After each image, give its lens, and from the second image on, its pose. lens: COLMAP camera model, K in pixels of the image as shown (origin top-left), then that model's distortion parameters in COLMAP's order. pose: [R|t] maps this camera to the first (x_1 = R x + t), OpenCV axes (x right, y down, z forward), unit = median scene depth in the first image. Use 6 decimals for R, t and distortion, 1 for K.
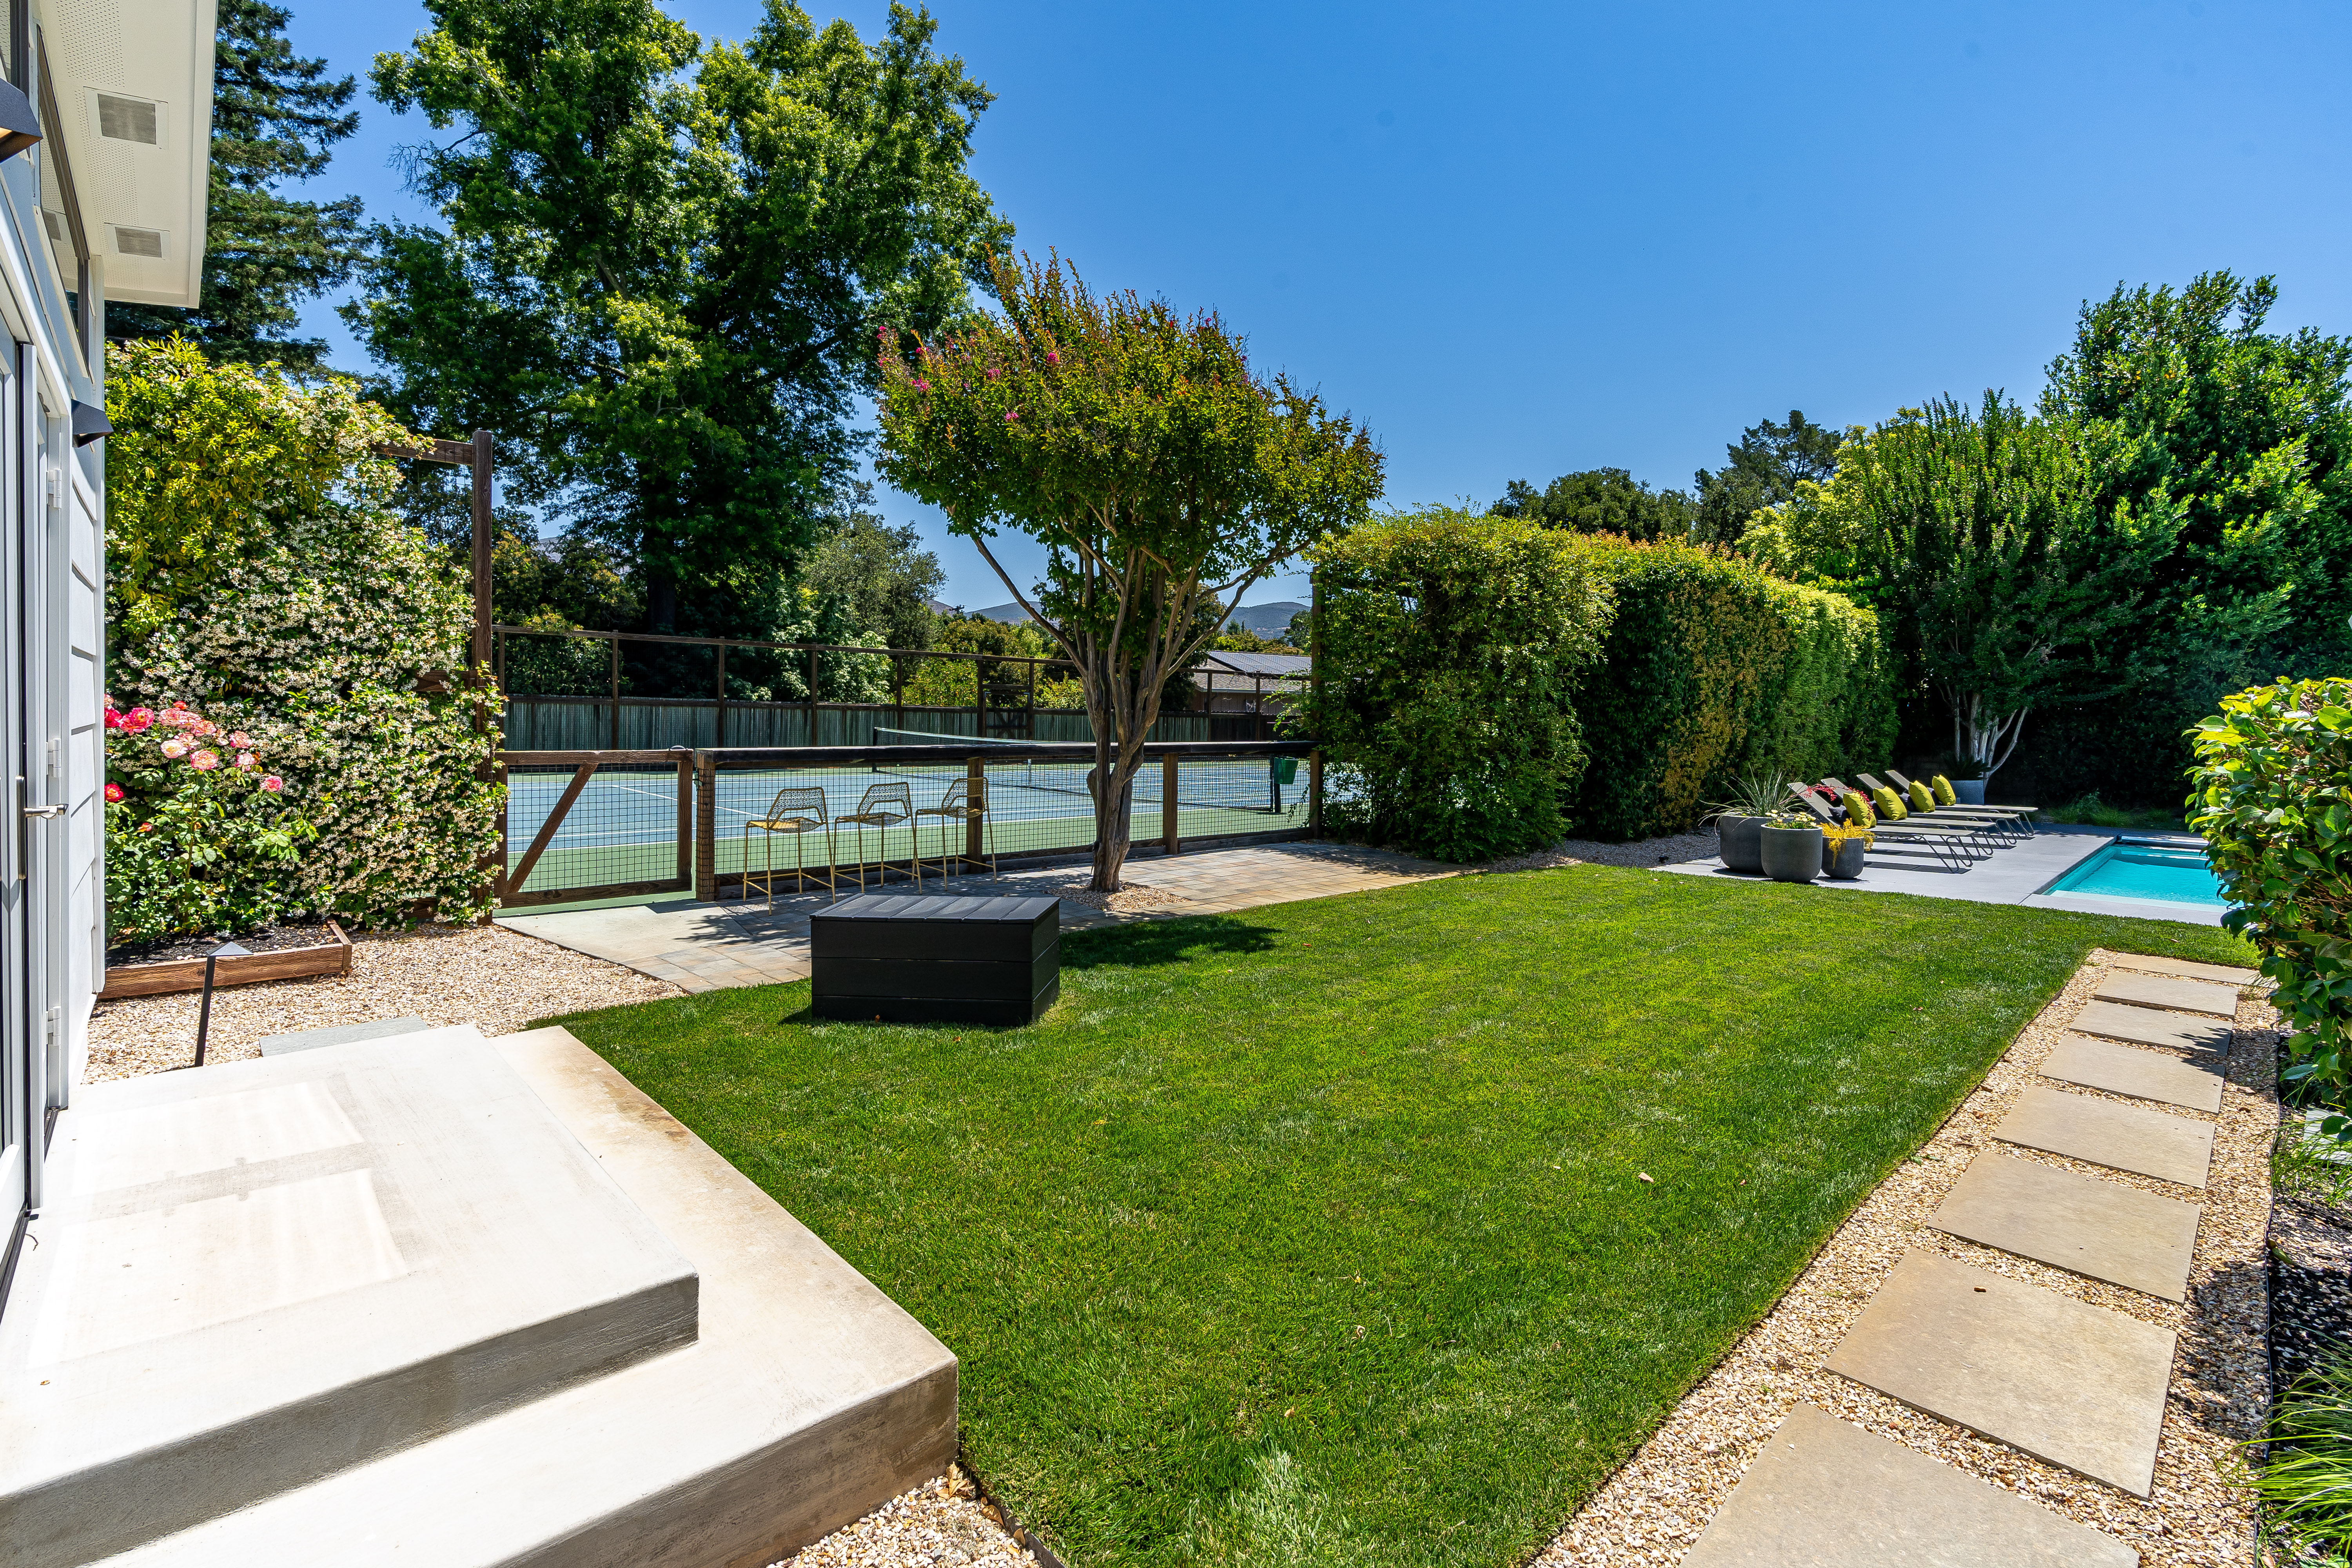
lens RADIAL K [[1109.2, 0, 1167.4], [0, 1109.2, 704.7], [0, 0, 1]] dist [-0.001103, 0.007423]
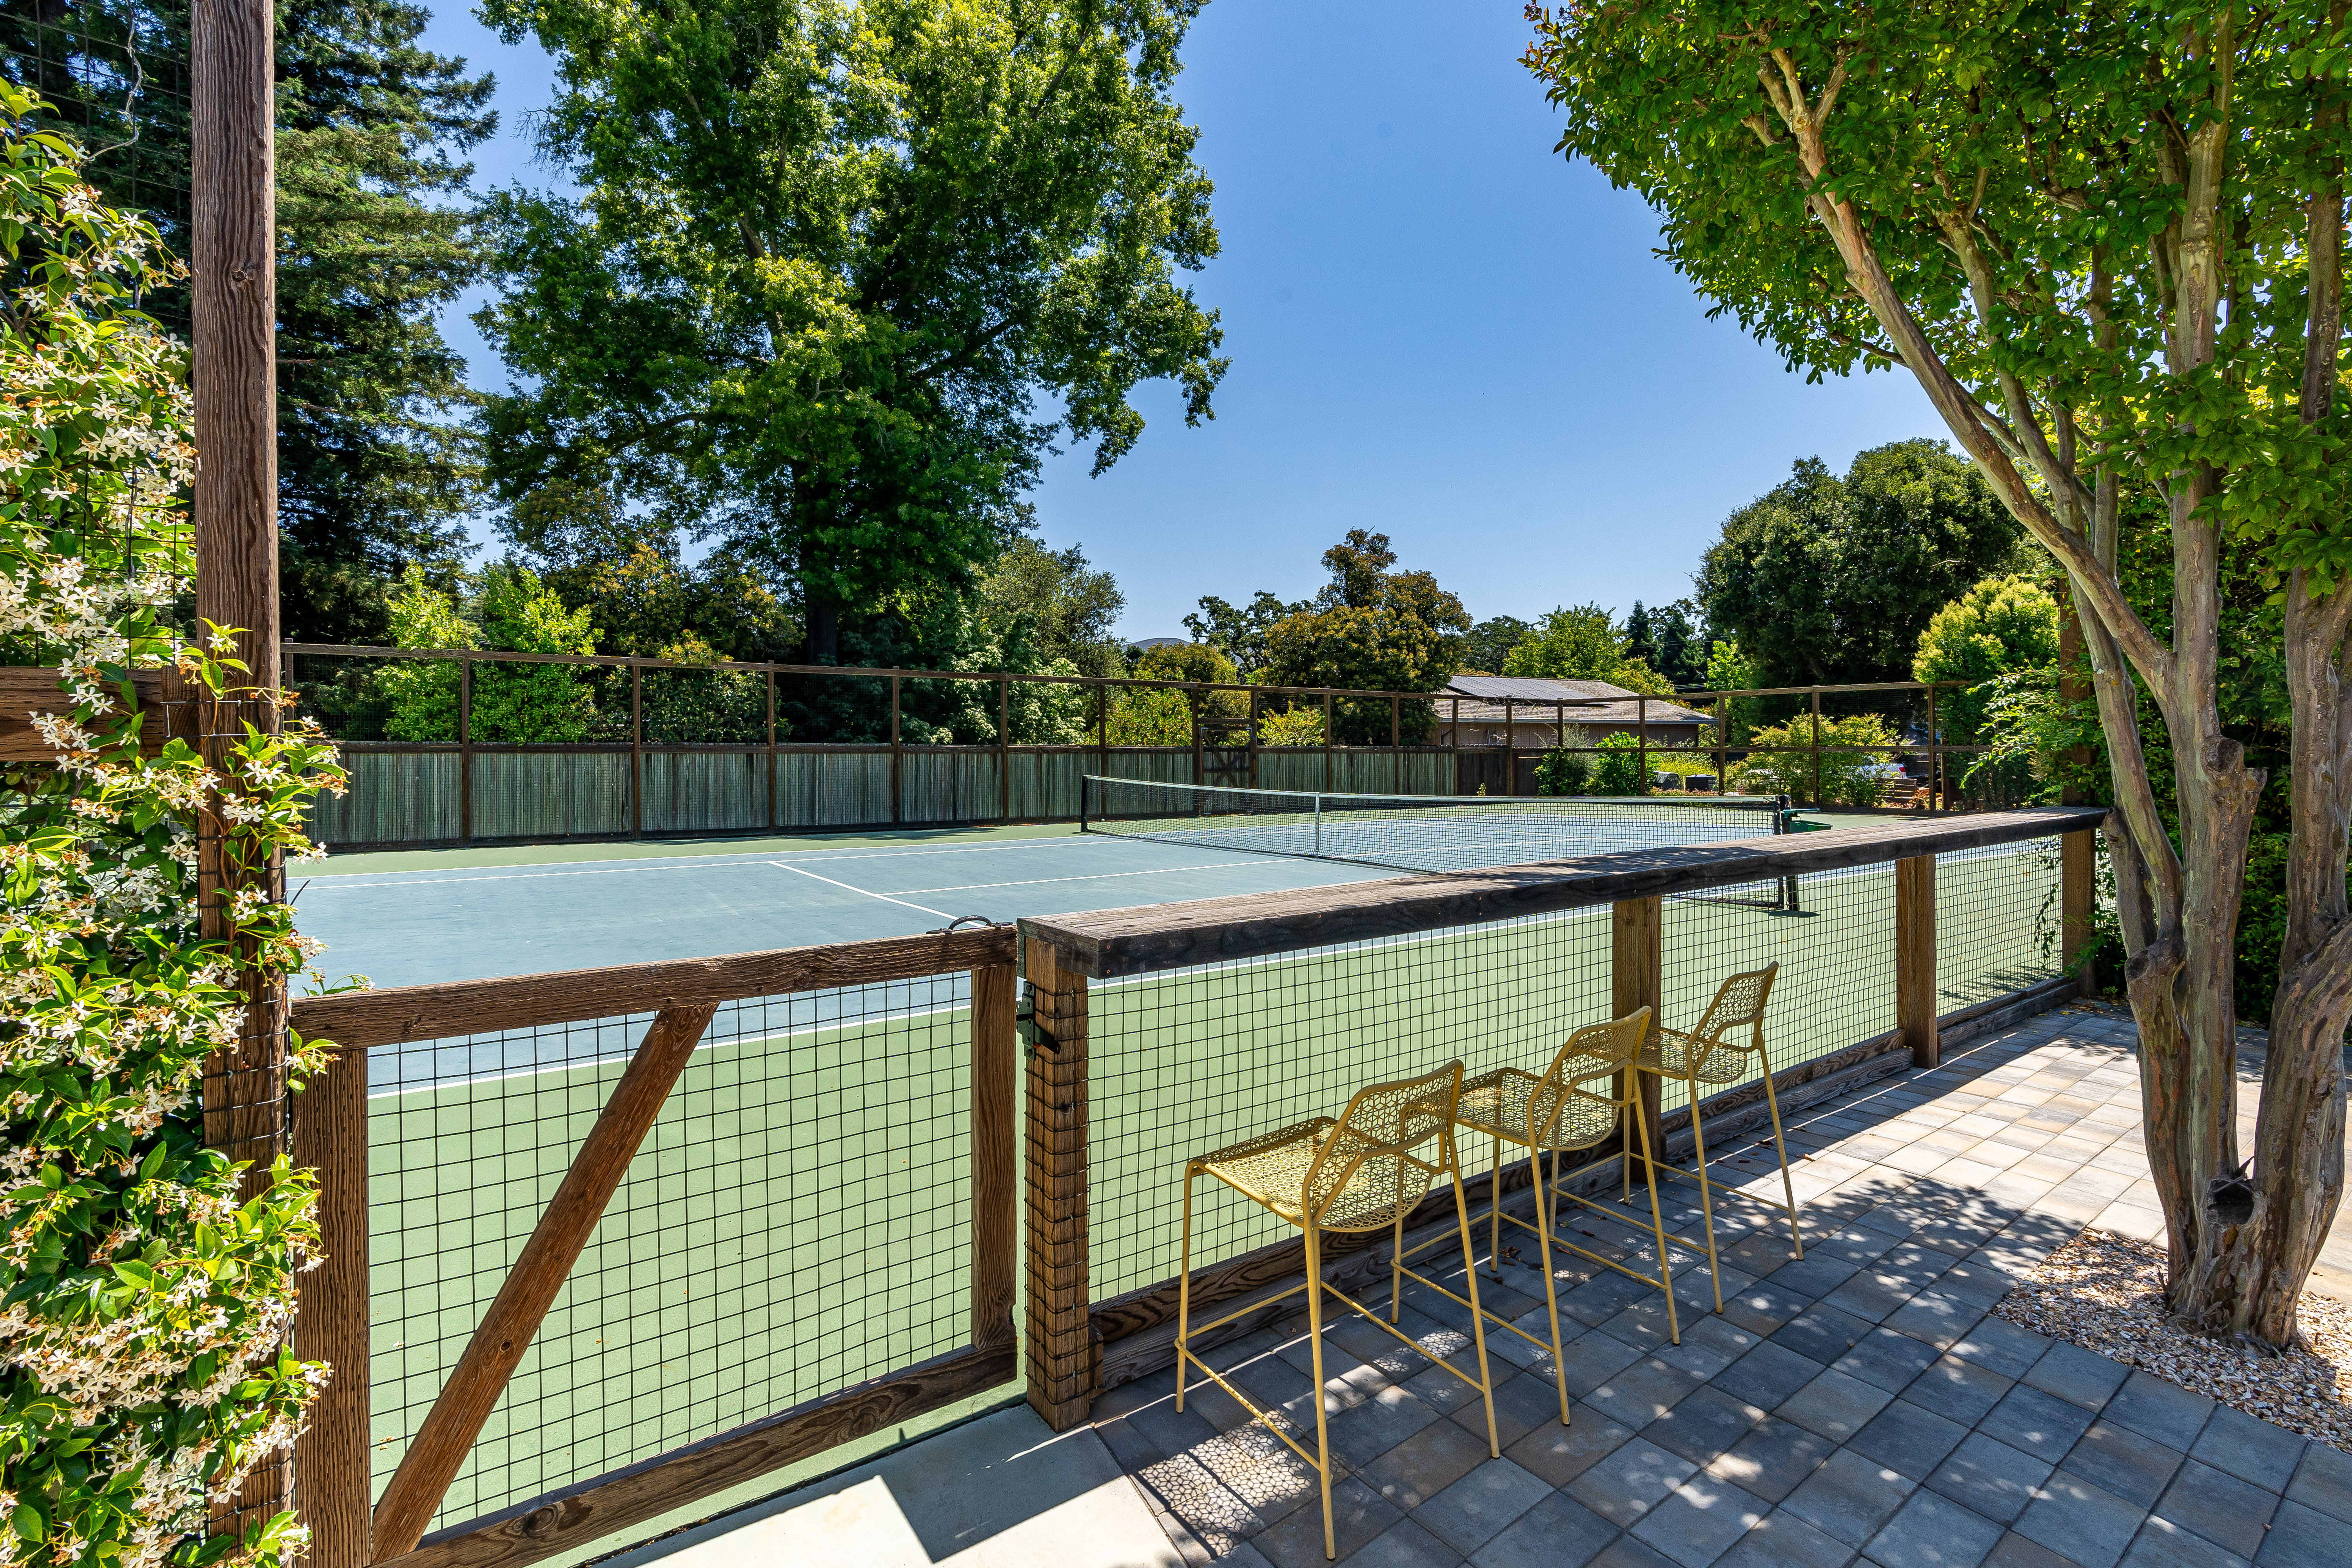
lens RADIAL K [[1090.0, 0, 1178.2], [0, 1090.0, 725.4], [0, 0, 1]] dist [-0.000539, -0.000071]
pose [[0.994261, -0.021362, -0.104828, -0.102001], [0.020082, 0.999710, -0.013253, -0.003003], [0.105081, 0.011072, 0.994402, 0.205059]]
